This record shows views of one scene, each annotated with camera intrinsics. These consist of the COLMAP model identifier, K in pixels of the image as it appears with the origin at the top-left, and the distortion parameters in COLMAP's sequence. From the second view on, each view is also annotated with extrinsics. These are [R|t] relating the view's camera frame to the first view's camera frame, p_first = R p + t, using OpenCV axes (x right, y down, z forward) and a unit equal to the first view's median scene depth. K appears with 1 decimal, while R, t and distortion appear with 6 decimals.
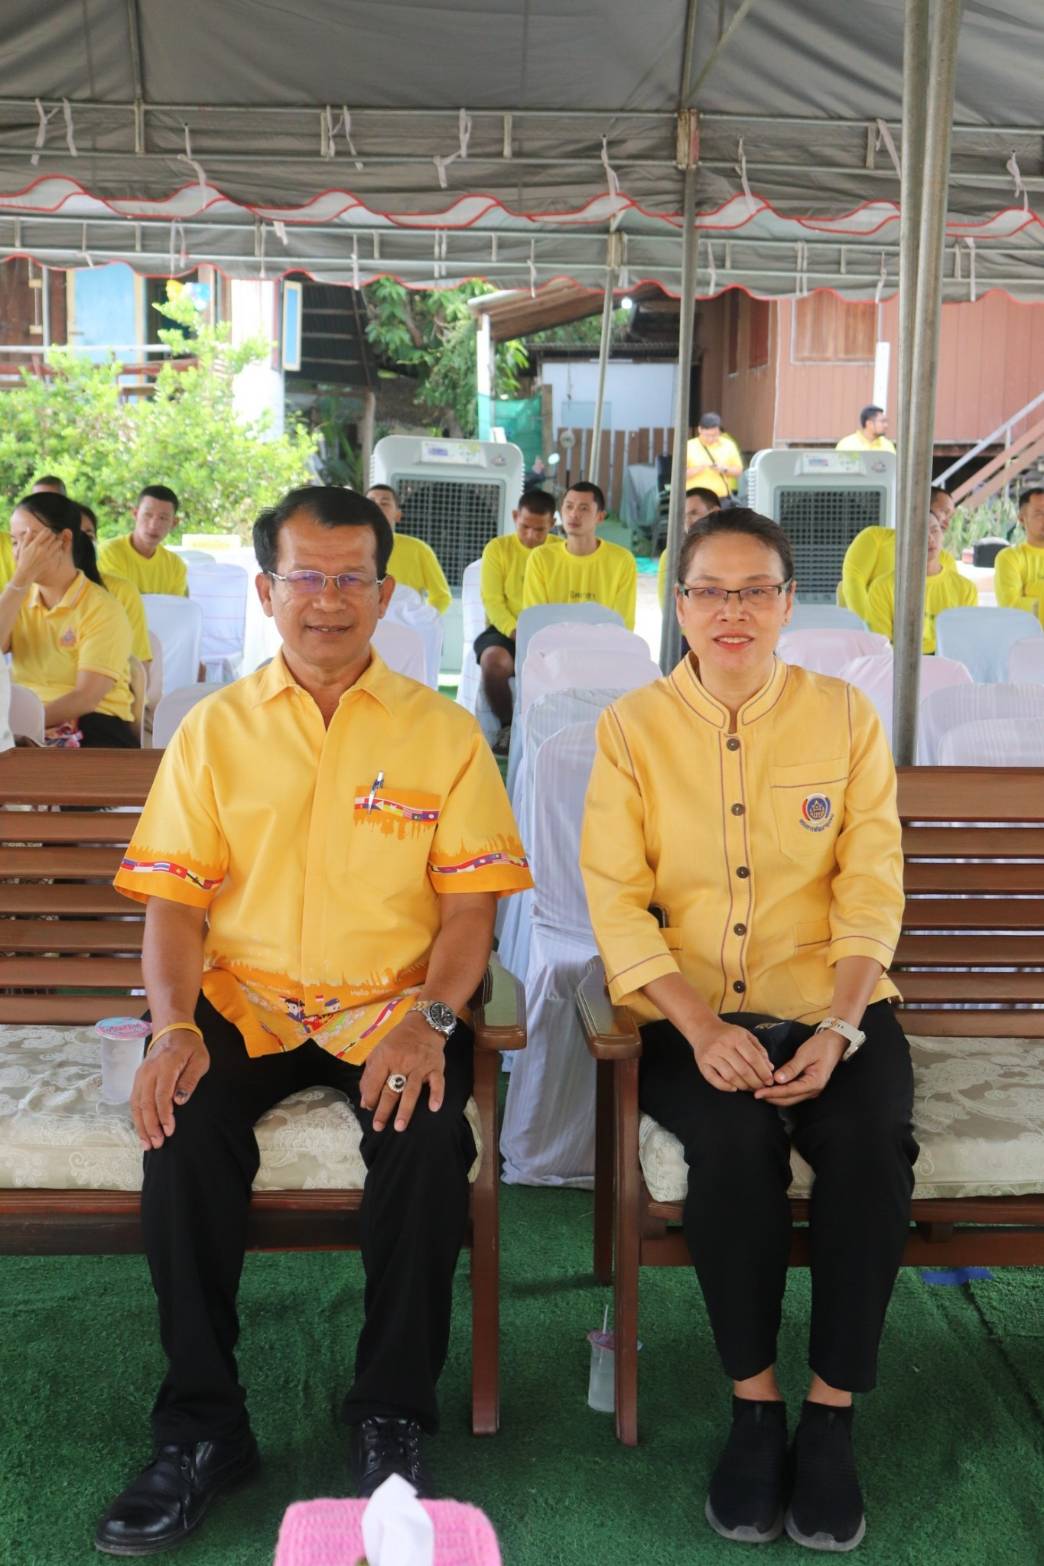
lens RADIAL K [[2023.1, 0, 572.8], [0, 2023.1, 827.9], [0, 0, 1]] dist [-0.019994, 0.221109]
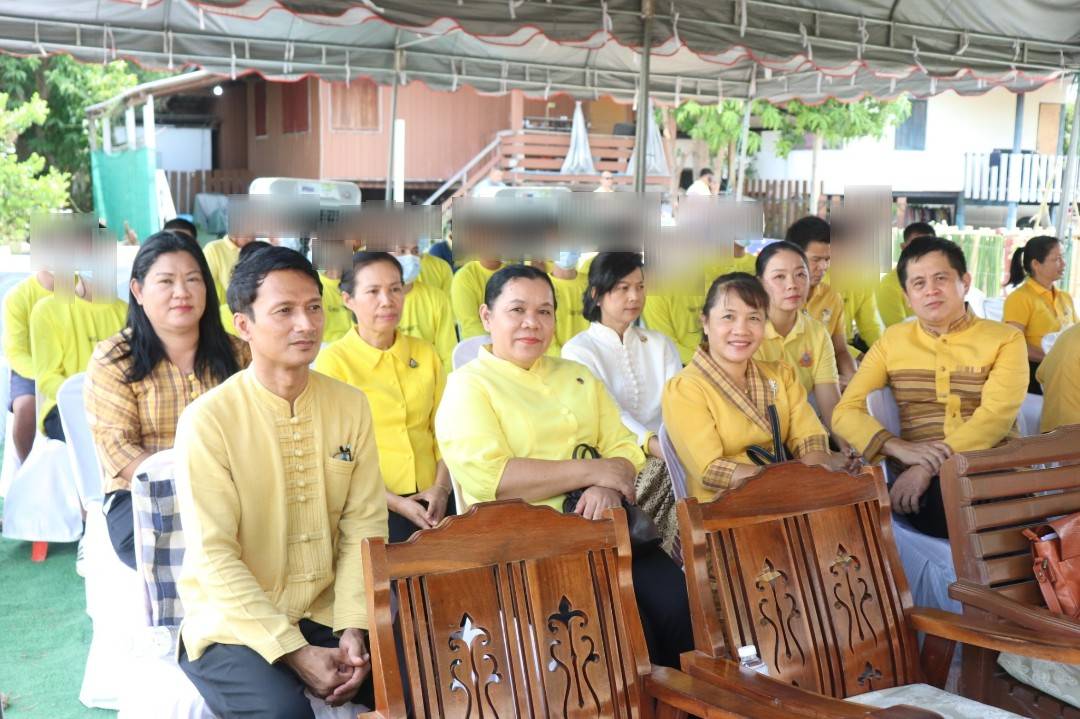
lens RADIAL K [[1213.8, 0, 540.0], [0, 1213.8, 359.5], [0, 0, 1]] dist [-0.095114, 0.299177]
pose [[0.892055, -0.061708, 0.447694, -0.312909], [0.078387, 0.996746, -0.018805, -0.031323], [-0.445077, 0.051869, 0.893989, 0.137062]]
